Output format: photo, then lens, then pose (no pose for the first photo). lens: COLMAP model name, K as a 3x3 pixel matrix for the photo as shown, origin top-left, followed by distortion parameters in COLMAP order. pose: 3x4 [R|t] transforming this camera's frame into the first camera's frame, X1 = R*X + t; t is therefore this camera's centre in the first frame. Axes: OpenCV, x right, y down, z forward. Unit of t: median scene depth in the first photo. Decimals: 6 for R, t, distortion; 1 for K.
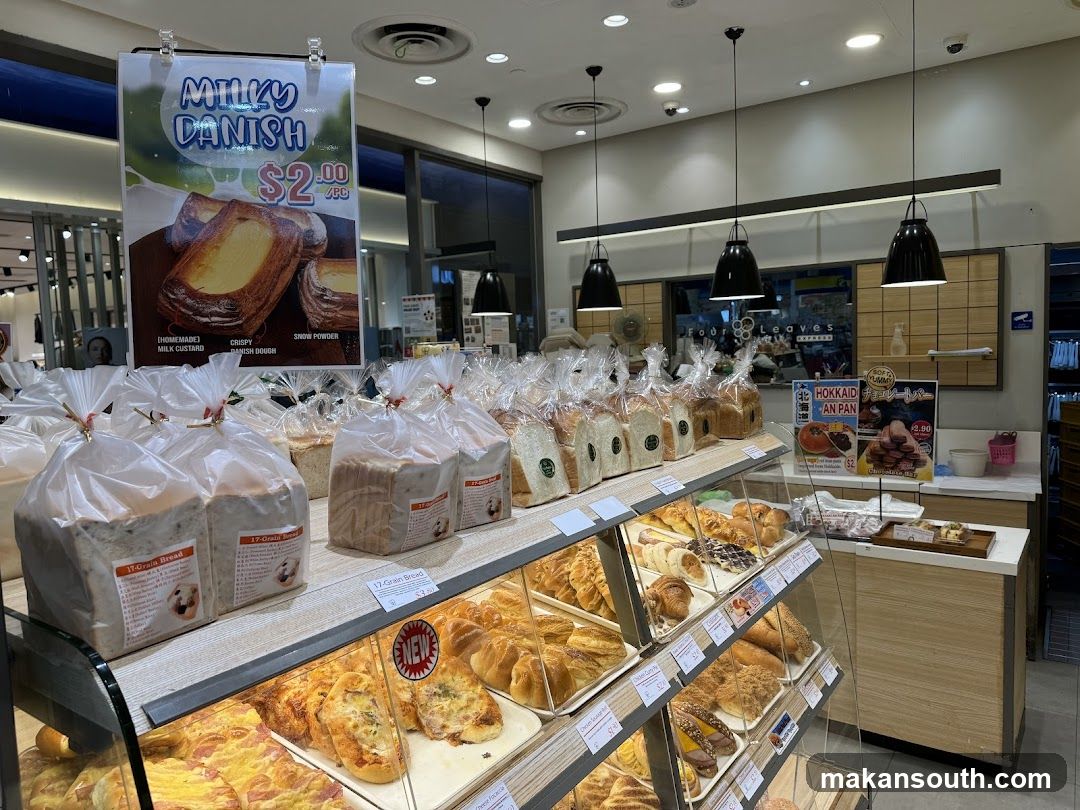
lens RADIAL K [[771.4, 0, 540.0], [0, 771.4, 405.0], [0, 0, 1]] dist [0.052234, -0.059563]
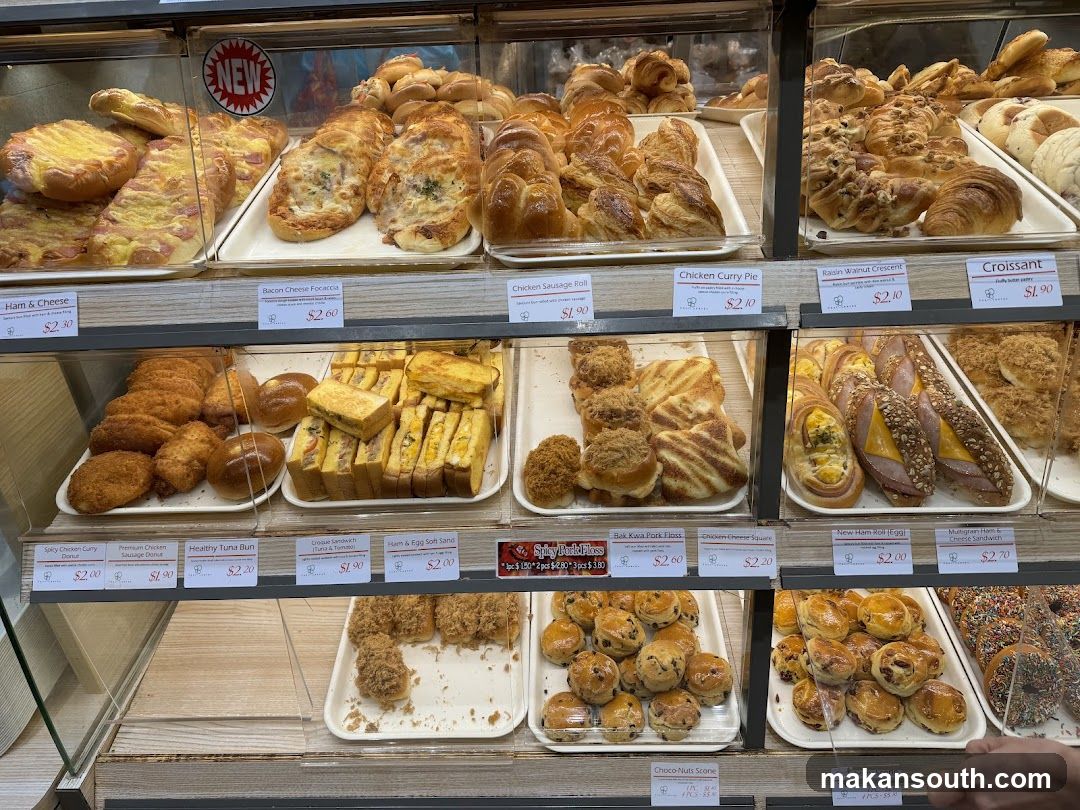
lens RADIAL K [[771.4, 0, 540.0], [0, 771.4, 405.0], [0, 0, 1]] dist [0.052234, -0.059563]
pose [[0.551597, 0.422251, -0.719337, 0.717880], [-0.045426, 0.876326, 0.479571, 0.206314], [0.832873, -0.231853, 0.502560, 0.754972]]
